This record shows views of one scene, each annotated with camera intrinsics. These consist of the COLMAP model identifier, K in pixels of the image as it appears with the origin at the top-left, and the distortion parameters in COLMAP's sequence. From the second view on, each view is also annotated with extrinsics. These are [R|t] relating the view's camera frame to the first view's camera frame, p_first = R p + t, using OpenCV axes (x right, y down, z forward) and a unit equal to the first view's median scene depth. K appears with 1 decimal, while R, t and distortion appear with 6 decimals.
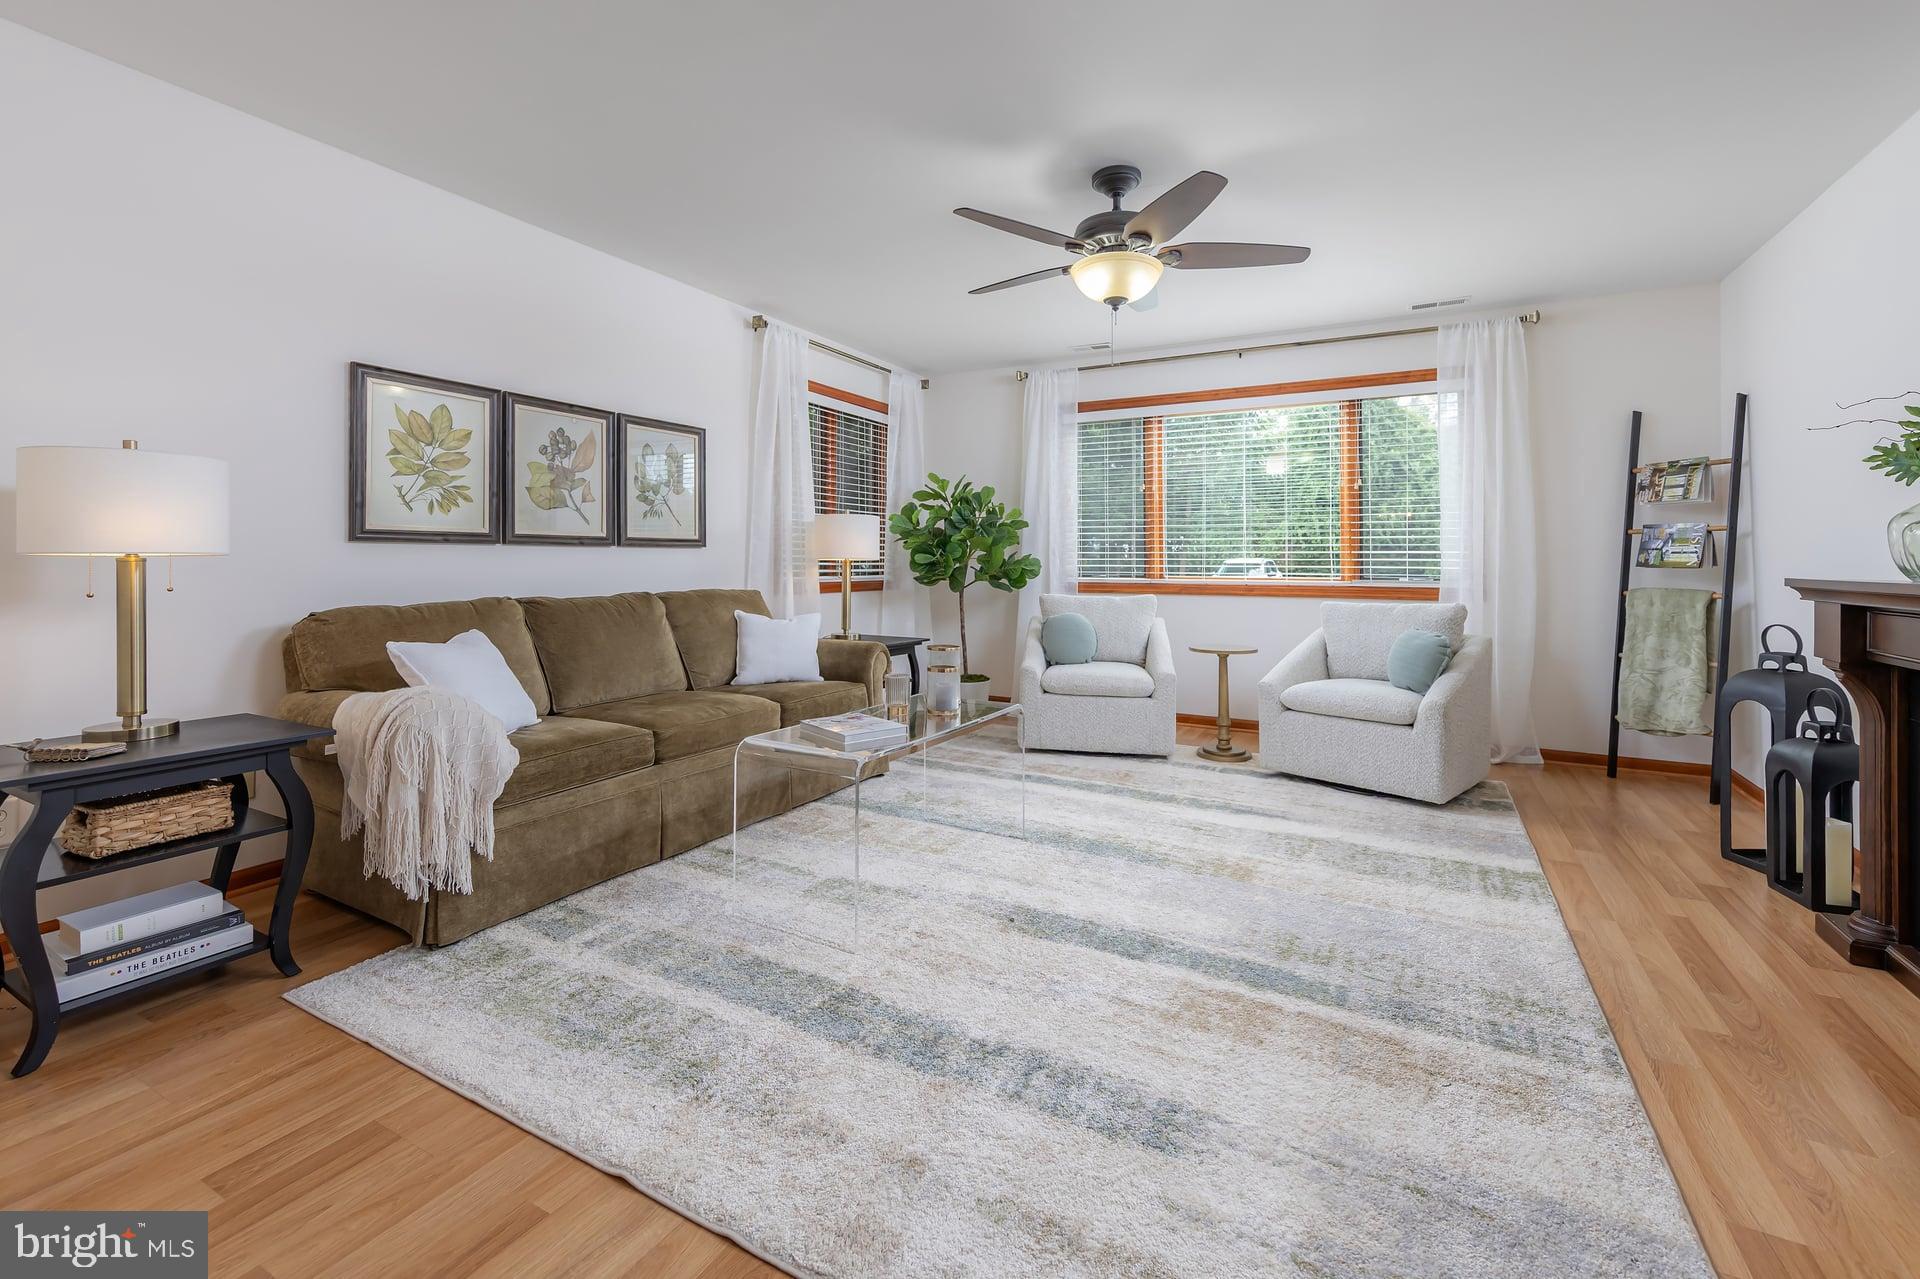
lens RADIAL K [[782.0, 0, 958.0], [0, 782.0, 558.0], [0, 0, 1]] dist [0.004632, -0.000439]
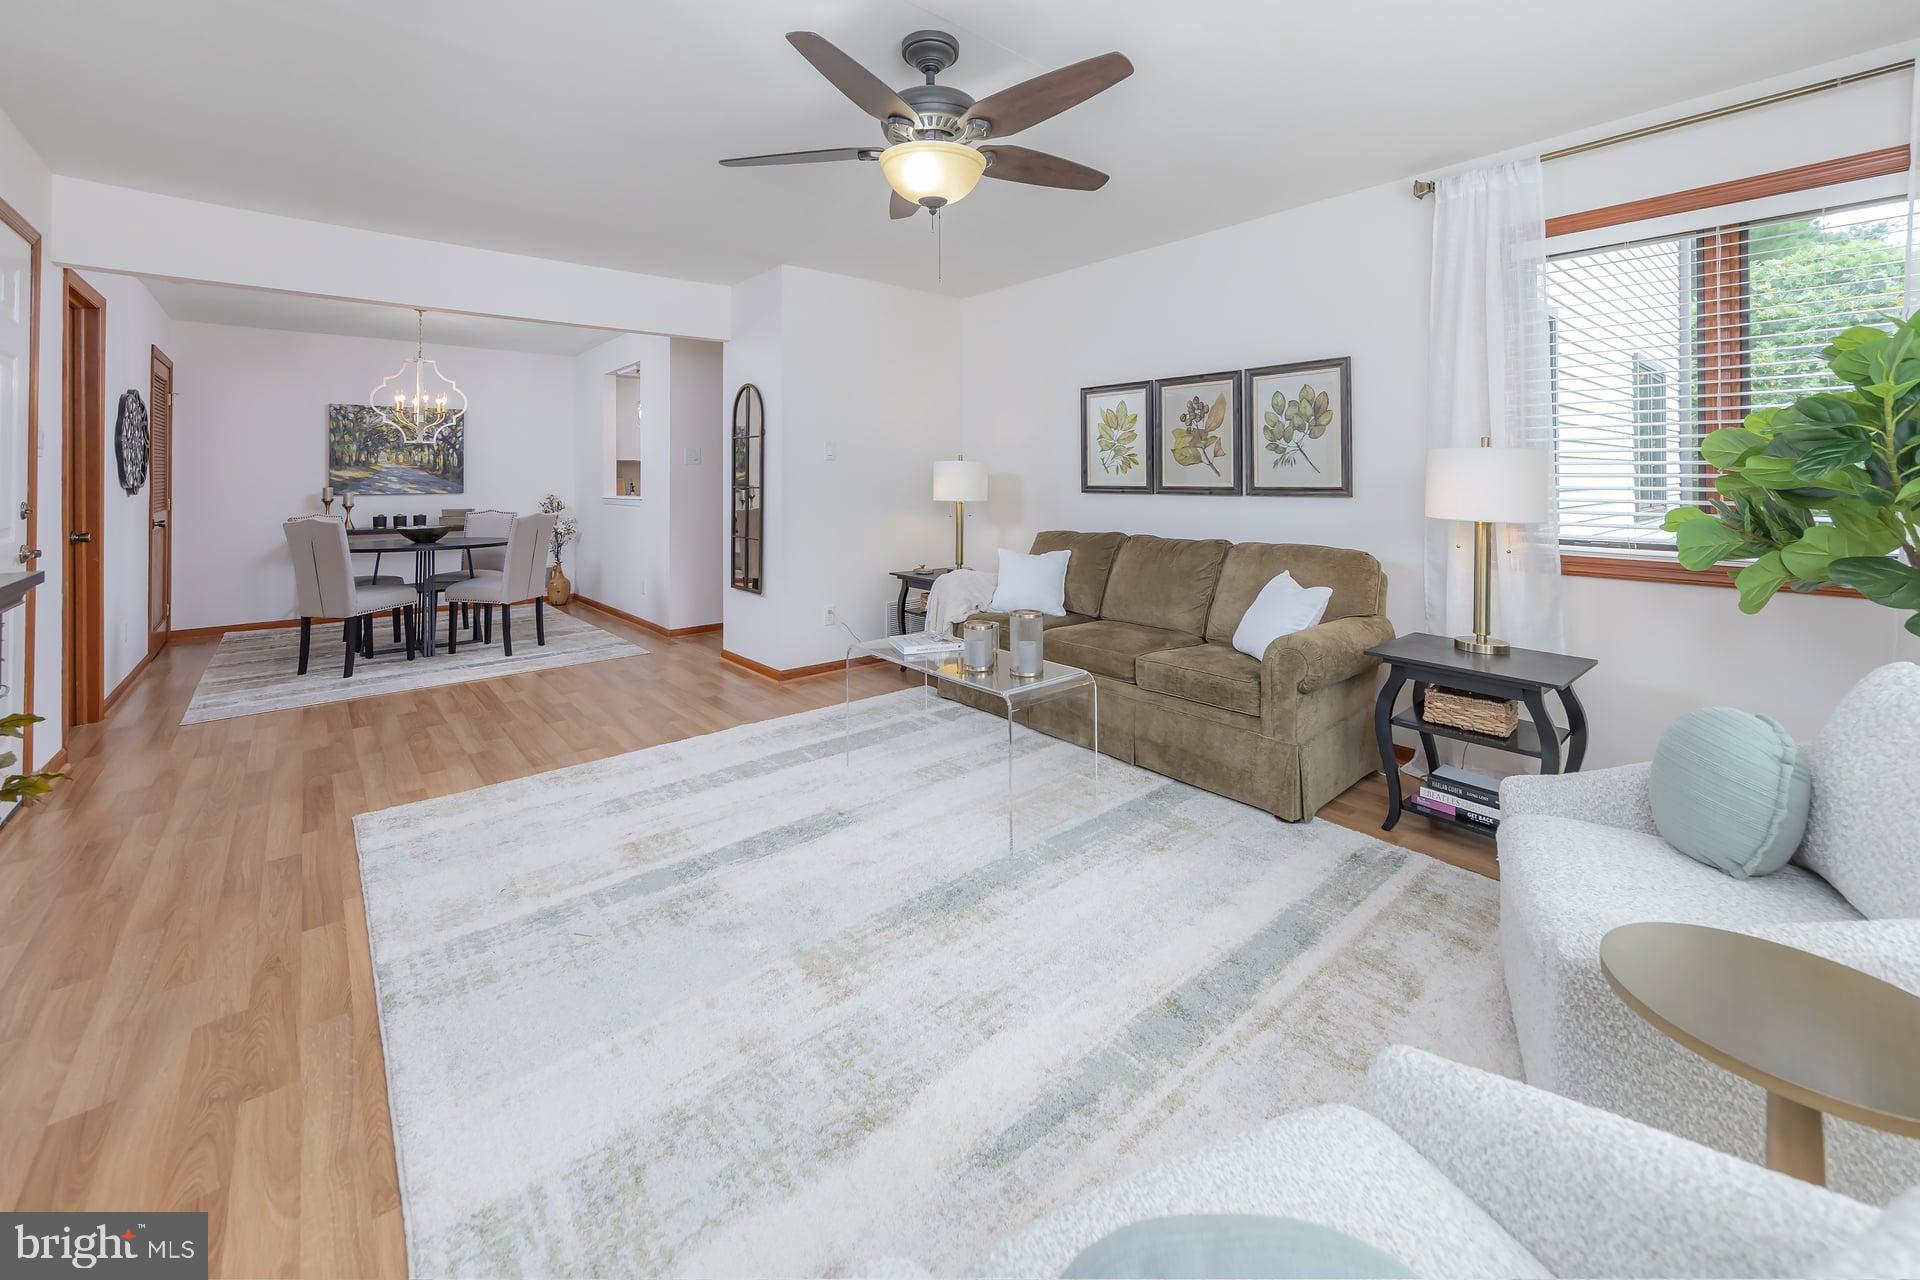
lens RADIAL K [[816.0, 0, 892.9], [0, 816.0, 477.1], [0, 0, 1]] dist [-0.000156, 0.000011]
pose [[-0.416635, -0.007099, -0.909046, 0.902497], [0.001017, 0.999965, -0.008275, -0.037453], [0.909073, -0.004372, -0.416613, 1.215984]]
